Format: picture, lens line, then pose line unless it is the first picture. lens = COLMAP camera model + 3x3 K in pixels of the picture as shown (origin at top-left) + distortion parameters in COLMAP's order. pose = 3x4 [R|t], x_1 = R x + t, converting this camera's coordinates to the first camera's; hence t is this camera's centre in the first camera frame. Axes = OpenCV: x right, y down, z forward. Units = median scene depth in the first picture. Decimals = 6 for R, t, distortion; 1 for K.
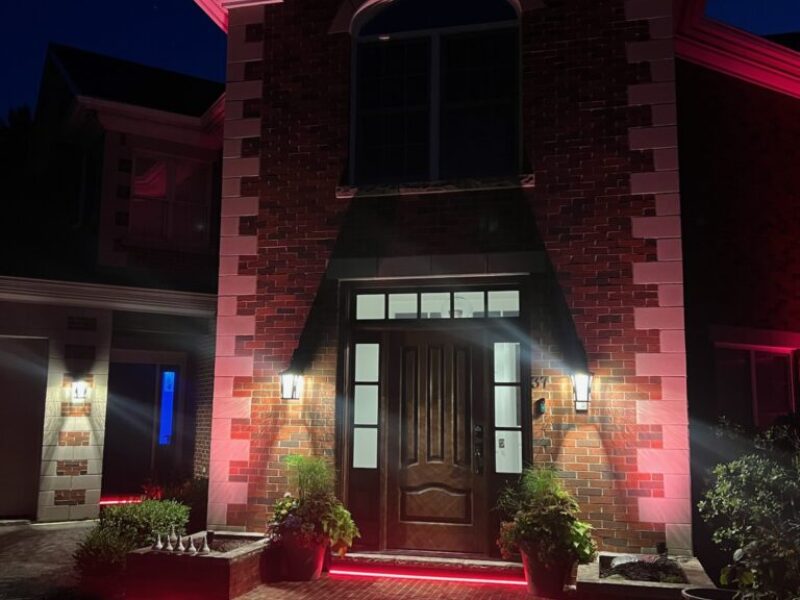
lens RADIAL K [[799.3, 0, 398.0], [0, 799.3, 304.4], [0, 0, 1]] dist [0.053727, 0.000000]
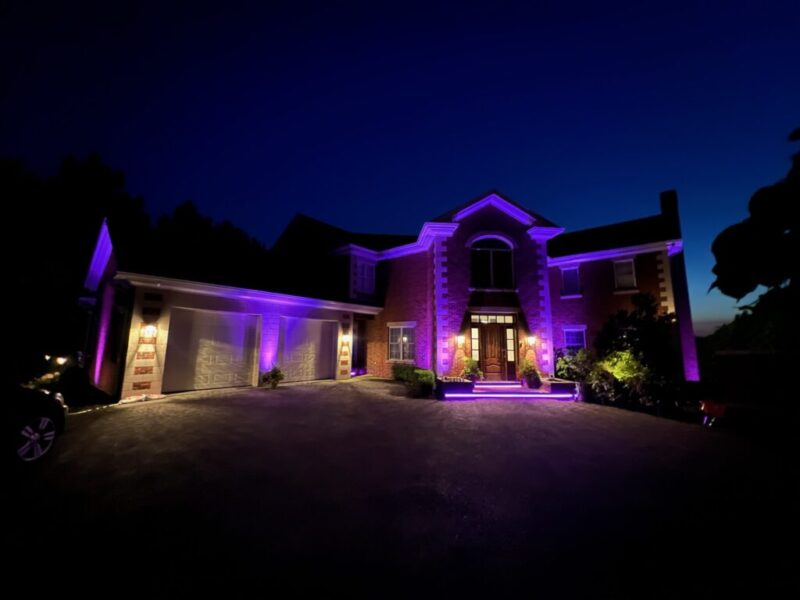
lens RADIAL K [[321.1, 0, 399.4], [0, 321.1, 295.1], [0, 0, 1]] dist [0.000816, -0.000495]
pose [[0.946955, 0.047271, 0.317871, -0.903393], [-0.043986, 0.998879, -0.017507, -0.070171], [-0.318342, 0.002596, 0.947972, -0.365994]]
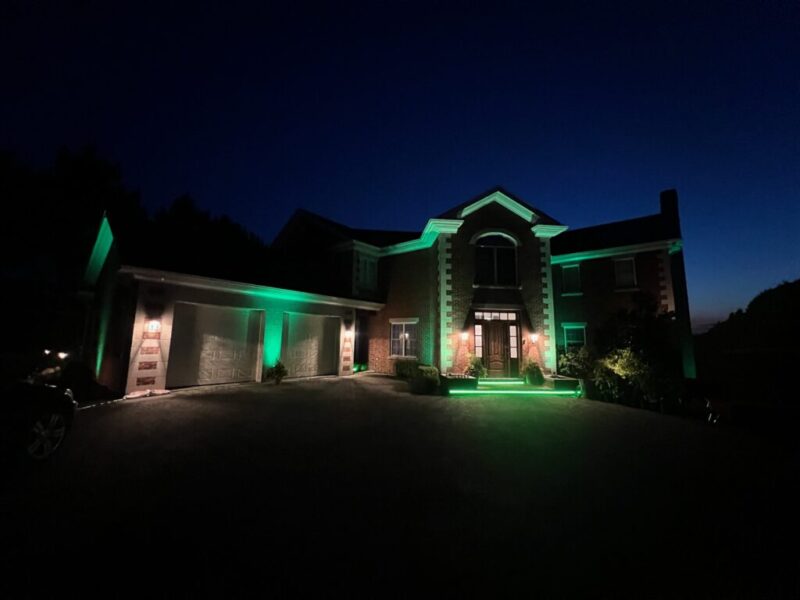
lens RADIAL K [[319.5, 0, 399.0], [0, 319.5, 295.4], [0, 0, 1]] dist [-0.000202, 0.000133]
pose [[0.942030, 0.050648, 0.331685, -0.942194], [-0.051672, 0.998648, -0.005736, -0.068195], [-0.331527, -0.011736, 0.943373, -0.342141]]
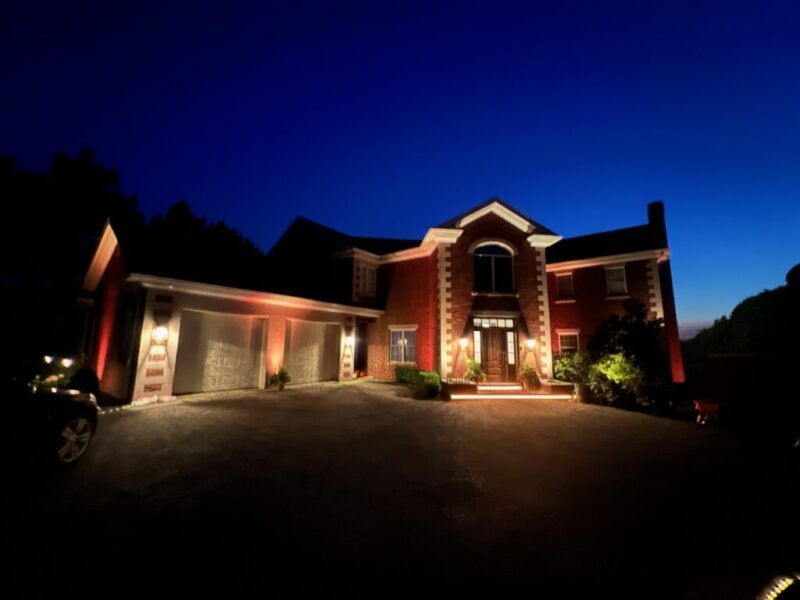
lens RADIAL K [[321.1, 0, 399.2], [0, 321.1, 294.6], [0, 0, 1]] dist [0.000816, -0.000495]
pose [[0.932728, 0.059108, 0.355704, -1.002984], [-0.052487, 0.998222, -0.028245, -0.072061], [-0.356741, 0.007675, 0.934172, -0.369817]]
